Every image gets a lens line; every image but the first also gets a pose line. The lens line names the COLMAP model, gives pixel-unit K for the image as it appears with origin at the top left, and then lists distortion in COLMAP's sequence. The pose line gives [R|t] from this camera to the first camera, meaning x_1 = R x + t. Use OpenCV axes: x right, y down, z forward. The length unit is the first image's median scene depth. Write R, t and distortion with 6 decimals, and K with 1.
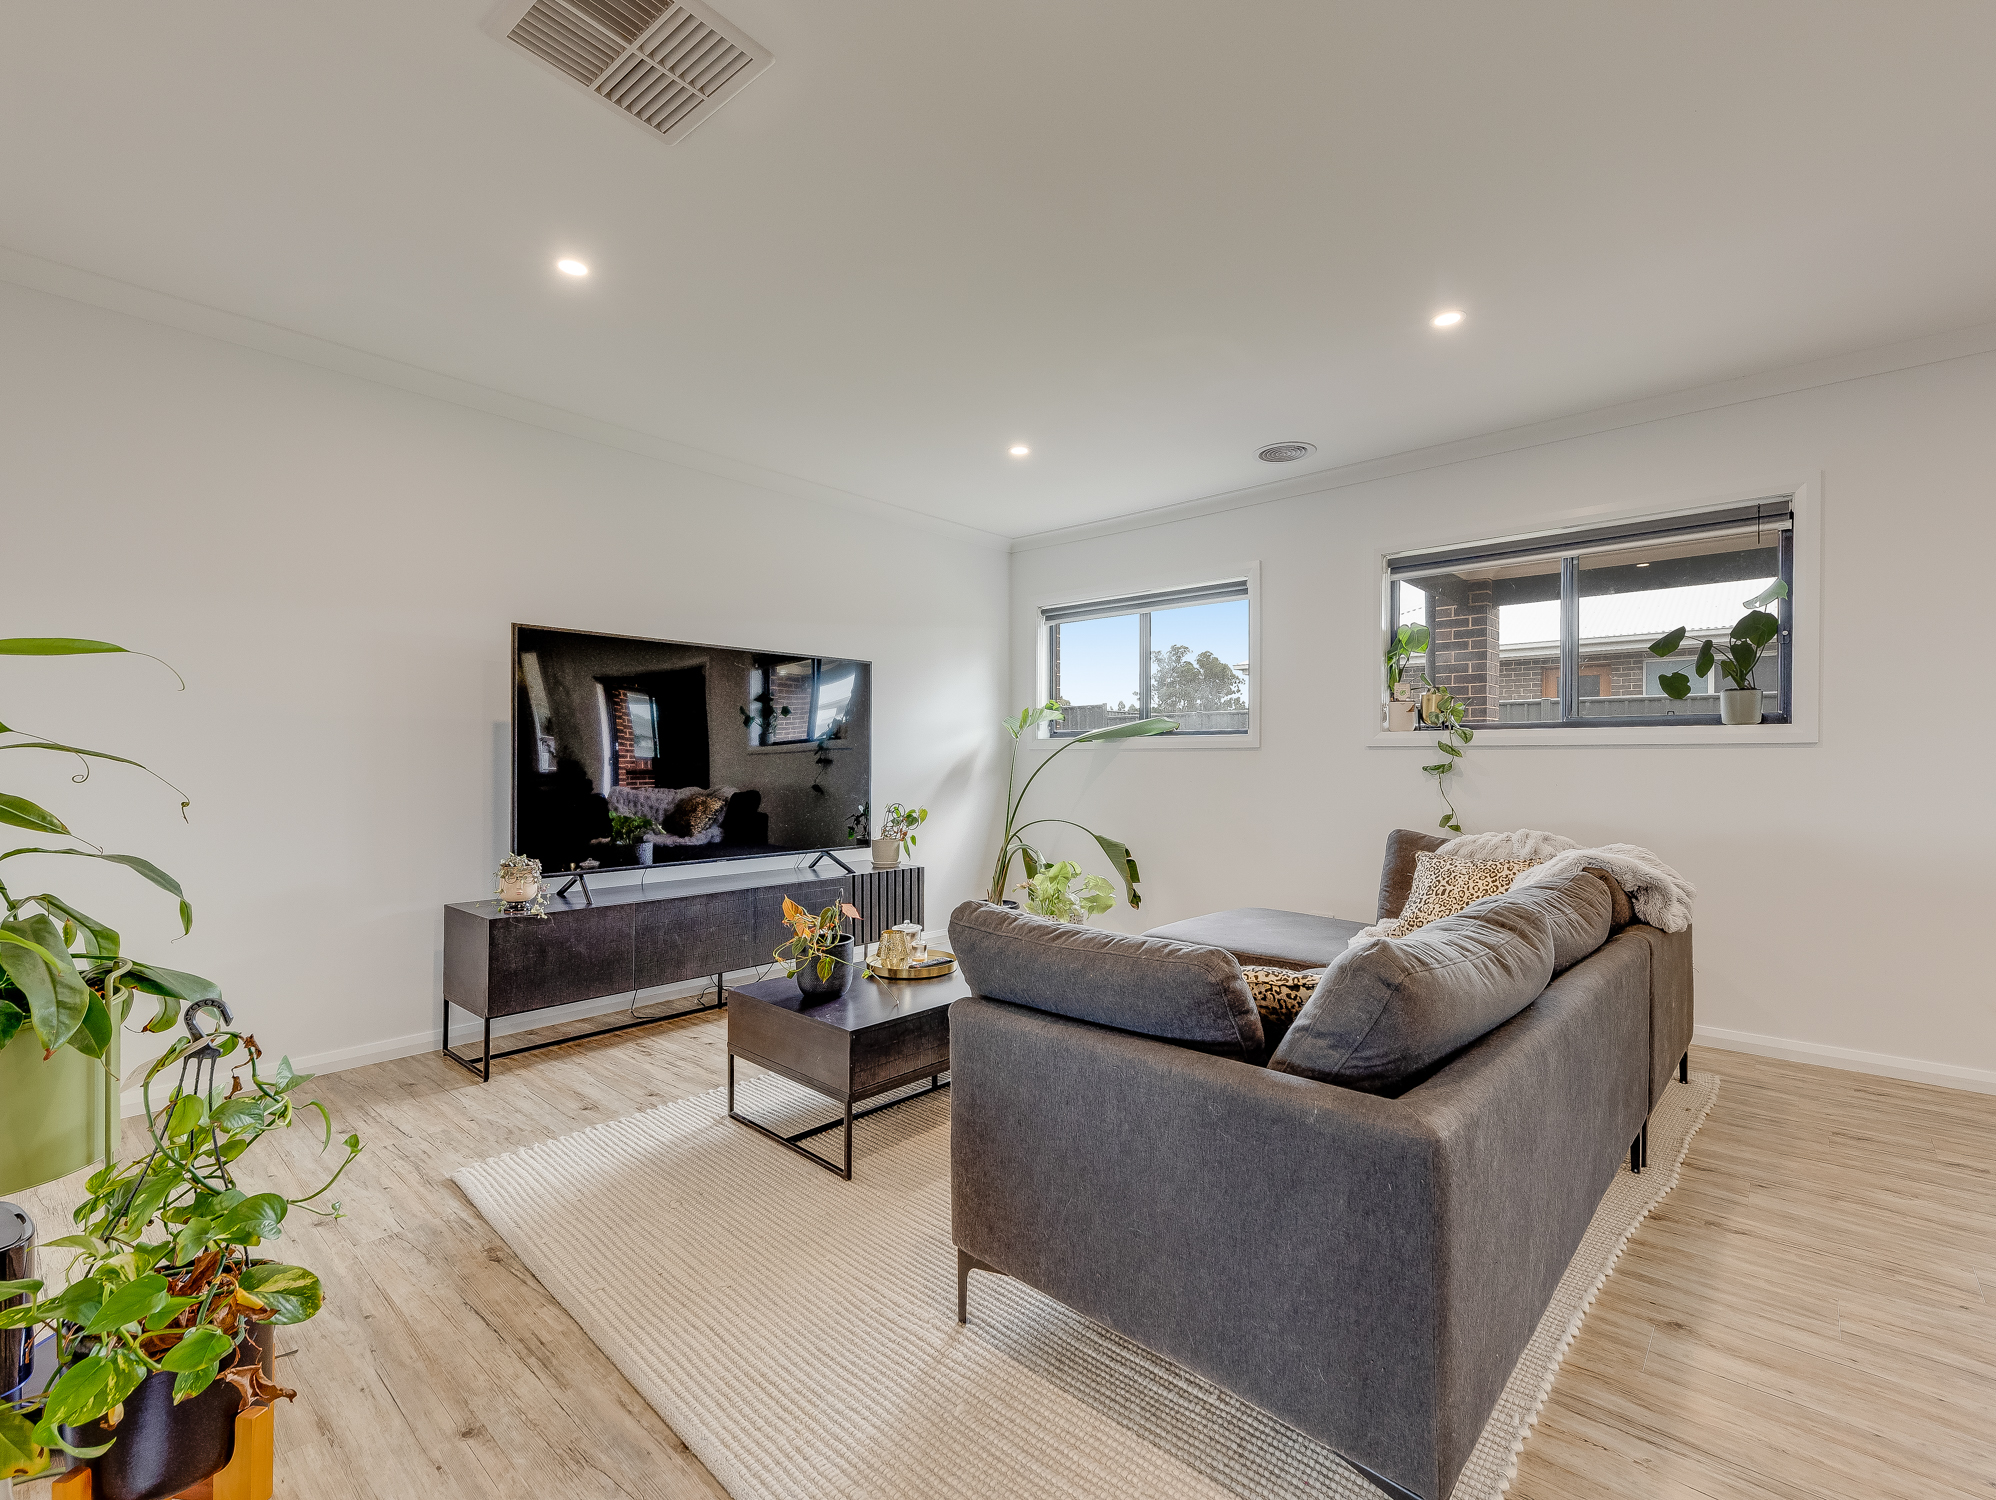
lens RADIAL K [[856.3, 0, 995.0], [0, 856.3, 758.6], [0, 0, 1]] dist [0.002614, -0.000259]
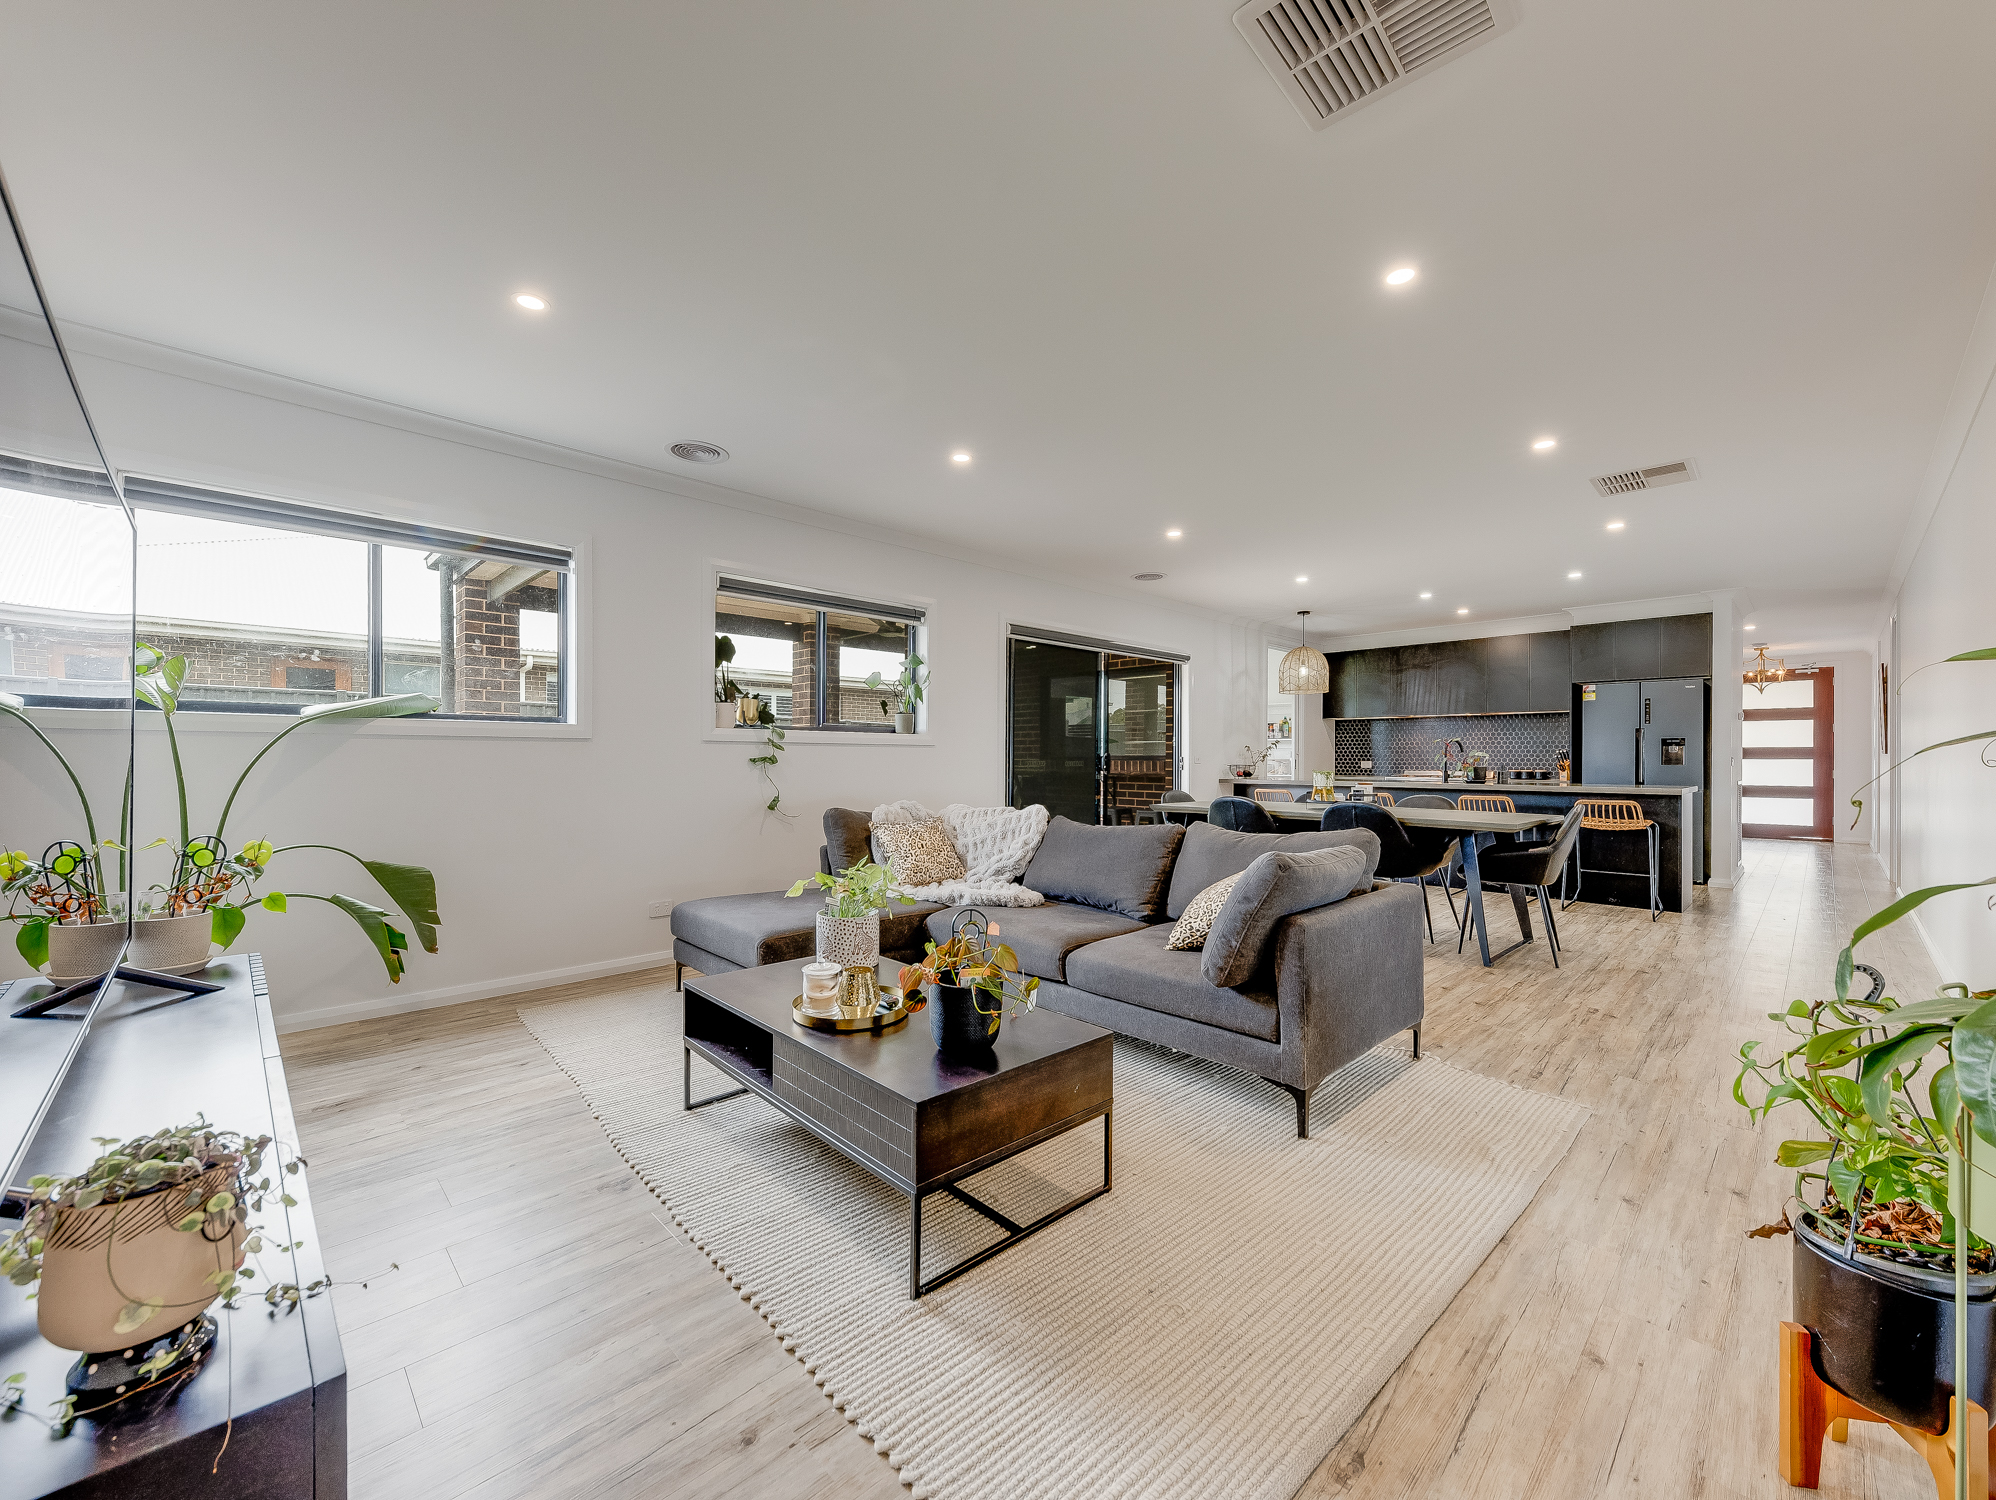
lens RADIAL K [[779.4, 0, 1001.0], [0, 779.4, 758.6], [0, 0, 1]] dist [0.002737, 0.000137]
pose [[0.097460, -0.002232, 0.995237, -0.589631], [-0.005315, 0.999982, 0.002763, 0.004455], [-0.995225, -0.005559, 0.097446, 0.583372]]
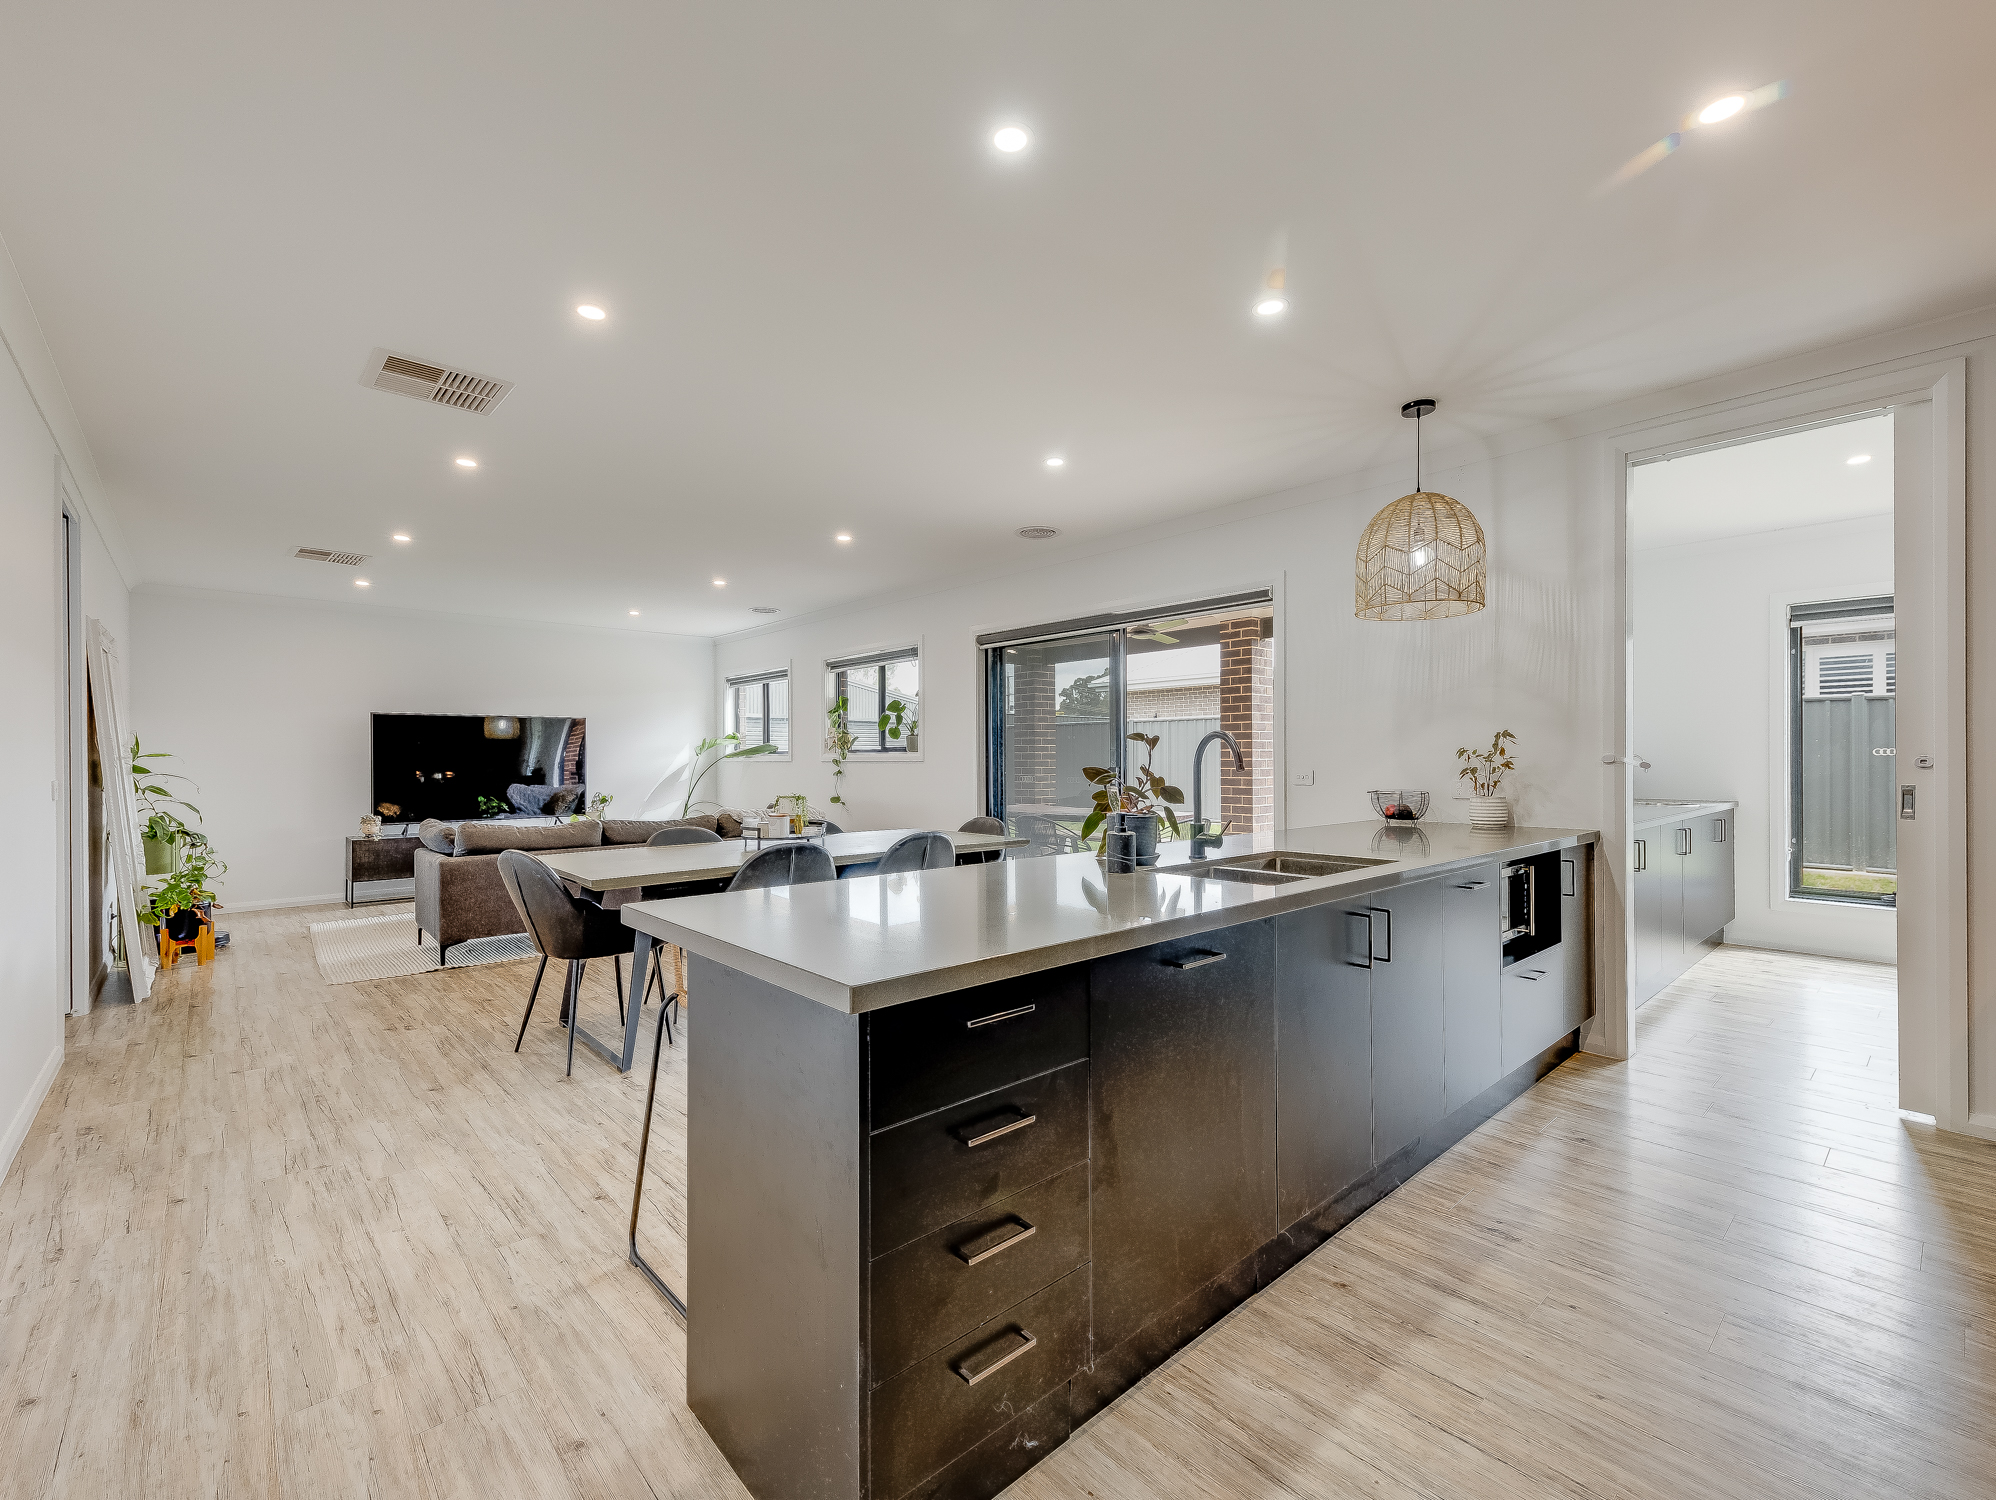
lens RADIAL K [[856.3, 0, 1000.7], [0, 856.3, 755.8], [0, 0, 1]] dist [0.002614, -0.000259]
pose [[0.993217, -0.006263, -0.116111, 1.017000], [0.005968, 0.999978, -0.002887, -0.020073], [0.116126, 0.002174, 0.993232, -0.793024]]
